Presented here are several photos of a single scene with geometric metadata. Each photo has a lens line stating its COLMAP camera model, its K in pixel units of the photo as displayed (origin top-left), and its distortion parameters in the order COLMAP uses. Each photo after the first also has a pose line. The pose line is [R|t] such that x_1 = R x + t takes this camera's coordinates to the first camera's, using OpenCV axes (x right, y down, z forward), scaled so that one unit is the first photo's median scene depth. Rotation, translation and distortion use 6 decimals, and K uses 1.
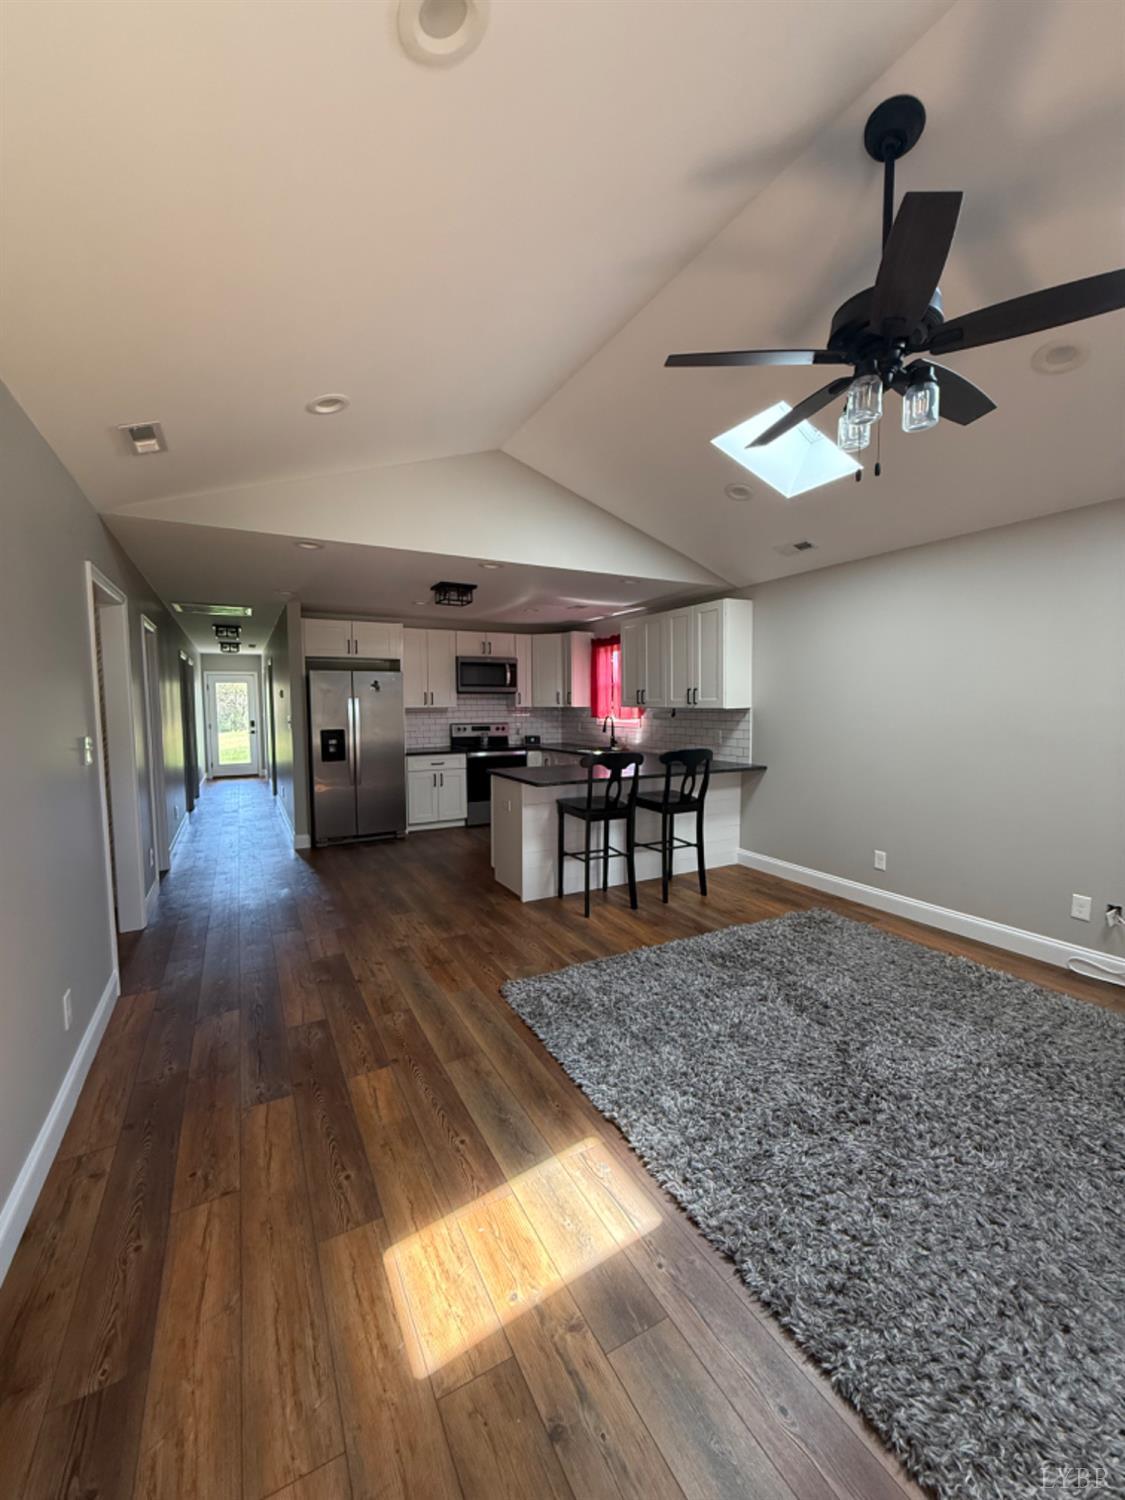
lens RADIAL K [[591.1, 0, 559.8], [0, 591.1, 746.5], [0, 0, 1]] dist [0.001852, -0.000033]
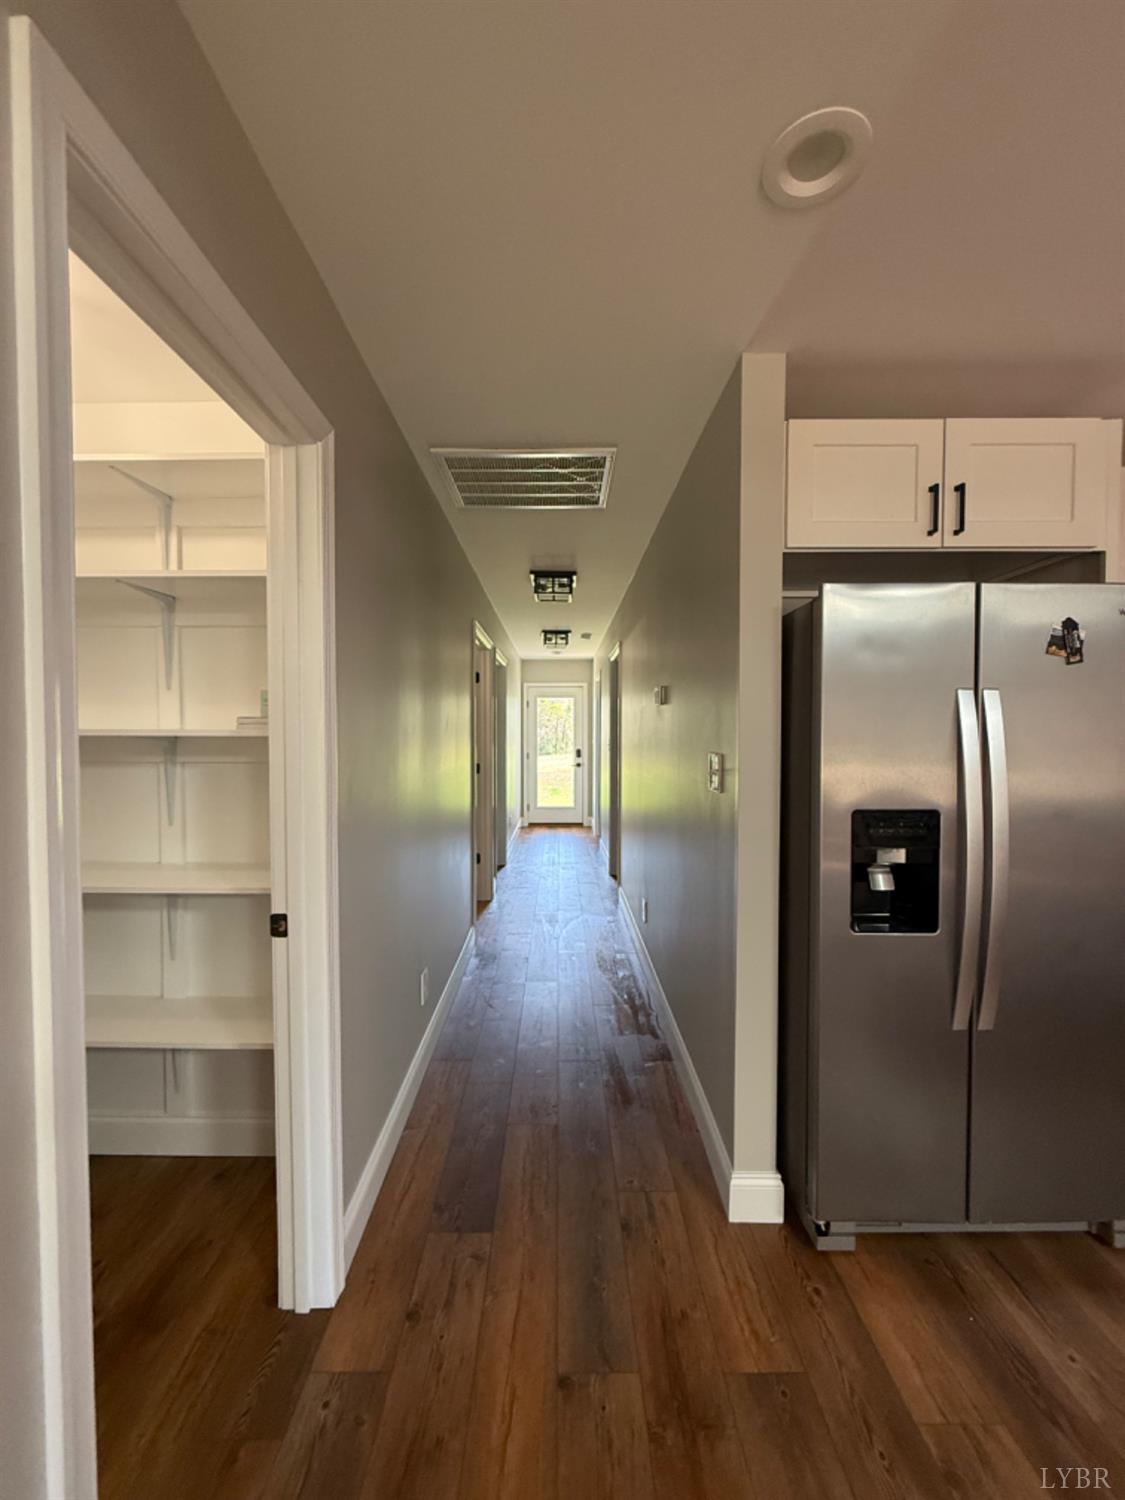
lens RADIAL K [[594.7, 0, 561.2], [0, 594.7, 747.5], [0, 0, 1]] dist [-0.000752, 0.000094]
pose [[0.880793, 0.018245, -0.473149, -0.500961], [-0.038531, 0.998705, -0.033217, -0.053848], [0.471931, 0.047488, 0.880356, 0.897933]]
